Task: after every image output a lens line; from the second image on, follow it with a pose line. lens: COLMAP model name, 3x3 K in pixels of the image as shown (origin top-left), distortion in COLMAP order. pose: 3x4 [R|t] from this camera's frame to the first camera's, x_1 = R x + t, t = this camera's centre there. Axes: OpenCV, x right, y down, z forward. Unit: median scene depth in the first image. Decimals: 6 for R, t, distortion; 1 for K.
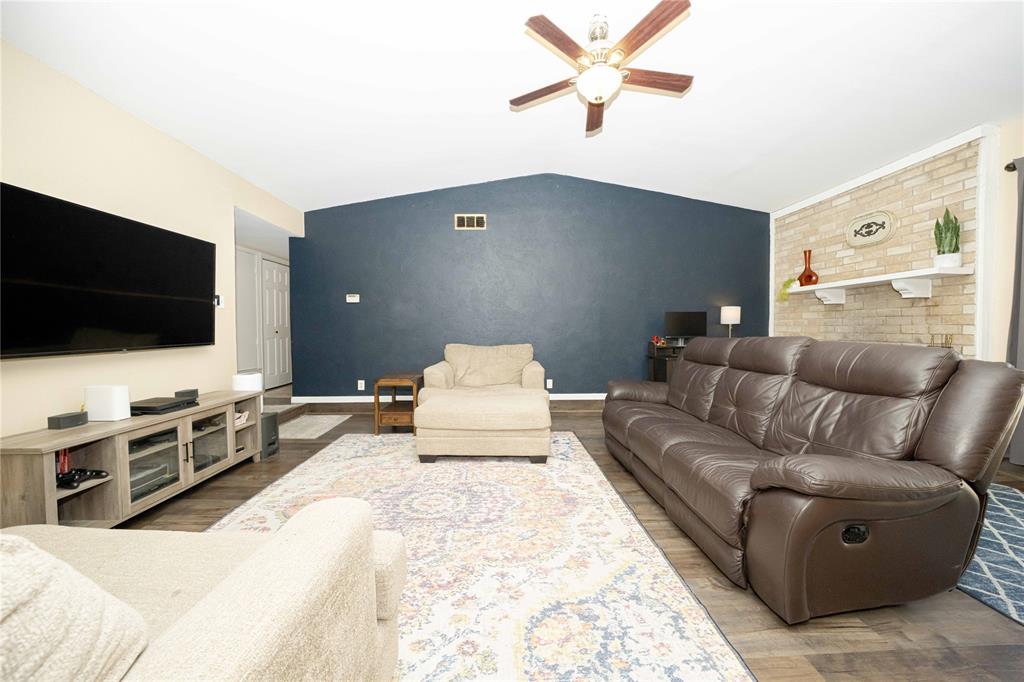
lens RADIAL K [[355.2, 0, 509.7], [0, 355.2, 337.9], [0, 0, 1]] dist [-0.020763, 0.001431]
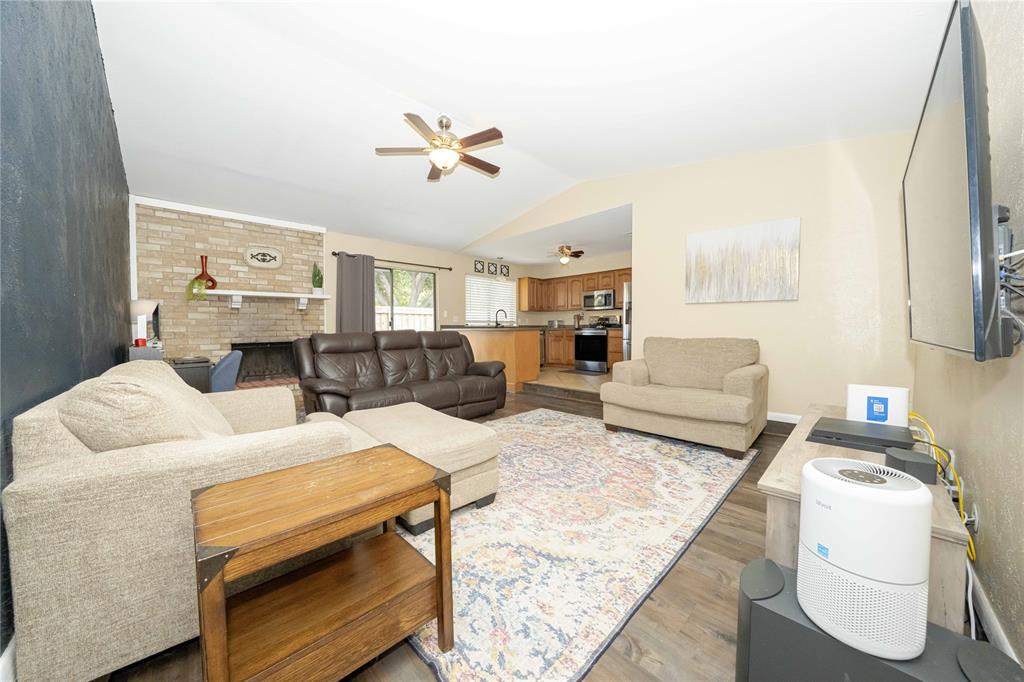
lens RADIAL K [[355.2, 0, 515.3], [0, 355.2, 332.9], [0, 0, 1]] dist [-0.020763, 0.001431]
pose [[-0.692432, 0.001139, 0.721482, -0.730031], [0.033680, 0.998960, 0.030747, -0.016261], [-0.720697, 0.045590, -0.691750, 1.312861]]
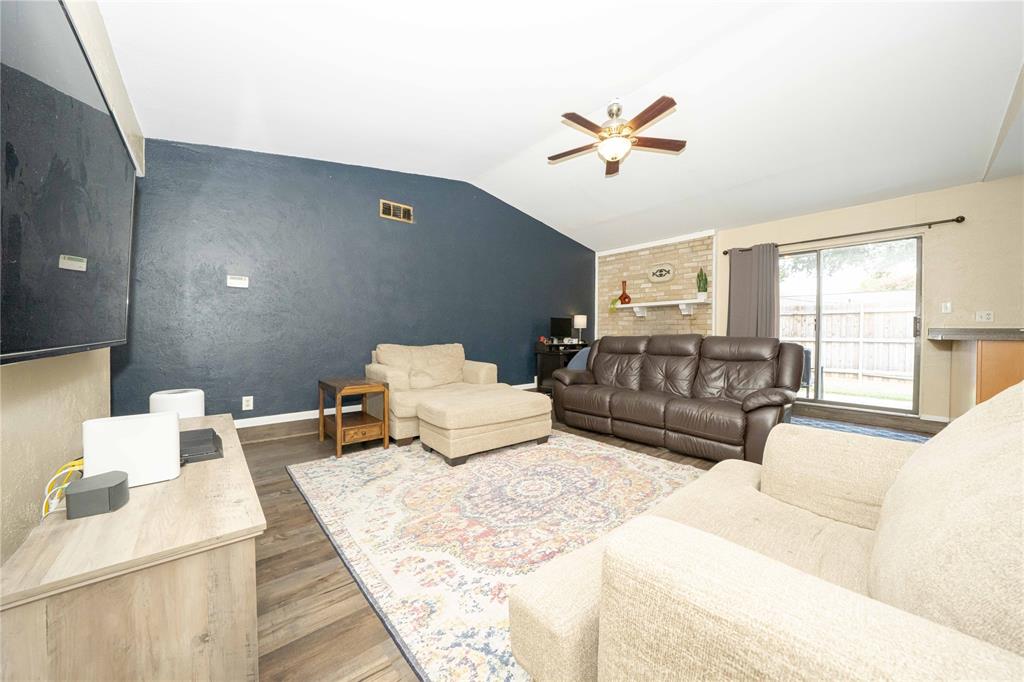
lens RADIAL K [[355.2, 0, 508.5], [0, 355.2, 339.5], [0, 0, 1]] dist [-0.020763, 0.001431]
pose [[0.769074, -0.001105, 0.639159, -0.665965], [0.008636, 0.999925, -0.008663, 0.021282], [-0.639102, 0.012182, 0.769026, 0.157591]]
